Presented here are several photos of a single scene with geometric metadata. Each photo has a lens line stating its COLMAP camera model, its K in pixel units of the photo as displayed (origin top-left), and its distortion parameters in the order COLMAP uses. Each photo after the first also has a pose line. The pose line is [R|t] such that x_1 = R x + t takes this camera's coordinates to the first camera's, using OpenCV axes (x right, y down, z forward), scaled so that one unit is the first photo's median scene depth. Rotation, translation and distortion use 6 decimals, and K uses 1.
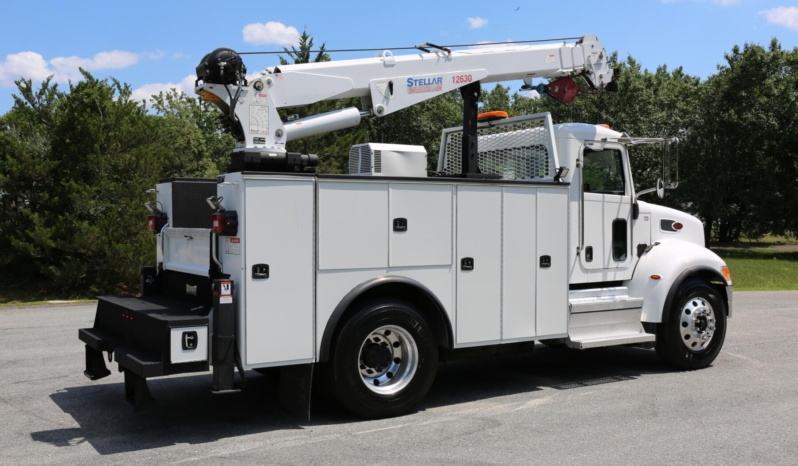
lens RADIAL K [[829.5, 0, 403.5], [0, 829.5, 235.3], [0, 0, 1]] dist [0.012884, 0.000000]
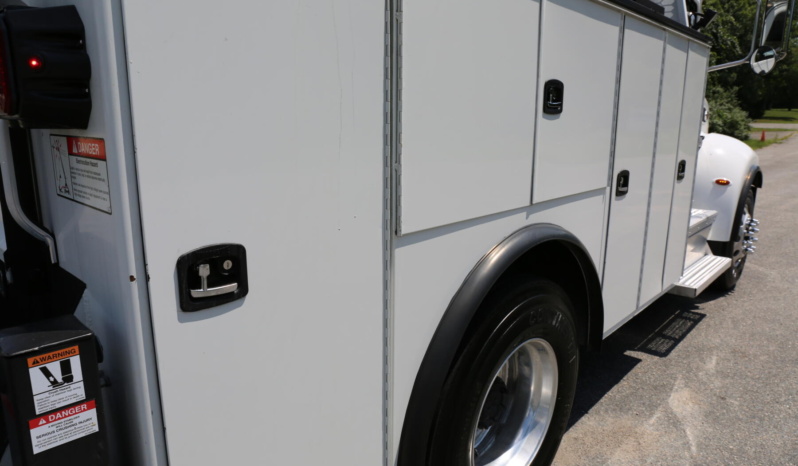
lens RADIAL K [[531.6, 0, 394.8], [0, 531.6, 235.0], [0, 0, 1]] dist [-0.068164, 0.036686]
pose [[0.967821, -0.054272, 0.245717, -0.135364], [0.004873, 0.980324, 0.197333, 0.001649], [-0.251592, -0.189785, 0.949043, 0.722085]]
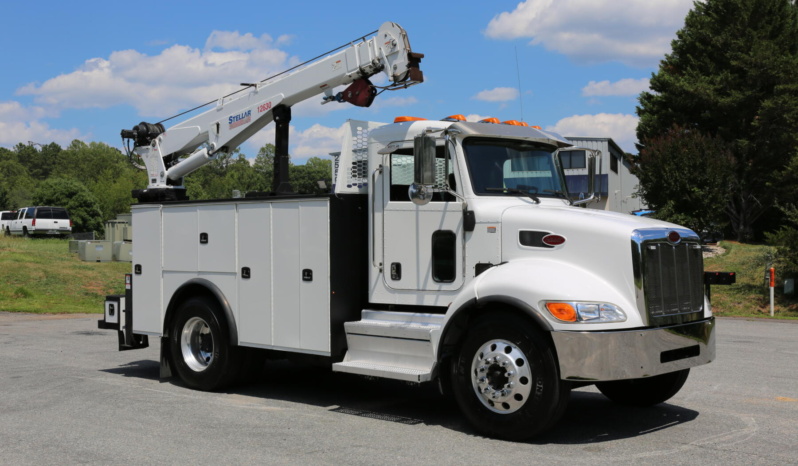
lens RADIAL K [[947.9, 0, 400.6], [0, 947.9, 232.9], [0, 0, 1]] dist [0.013096, 0.000000]
pose [[0.270457, 0.000631, -0.962732, 1.369874], [-0.005322, 0.999985, -0.000840, -0.020066], [0.962717, 0.005350, 0.270456, 0.846996]]
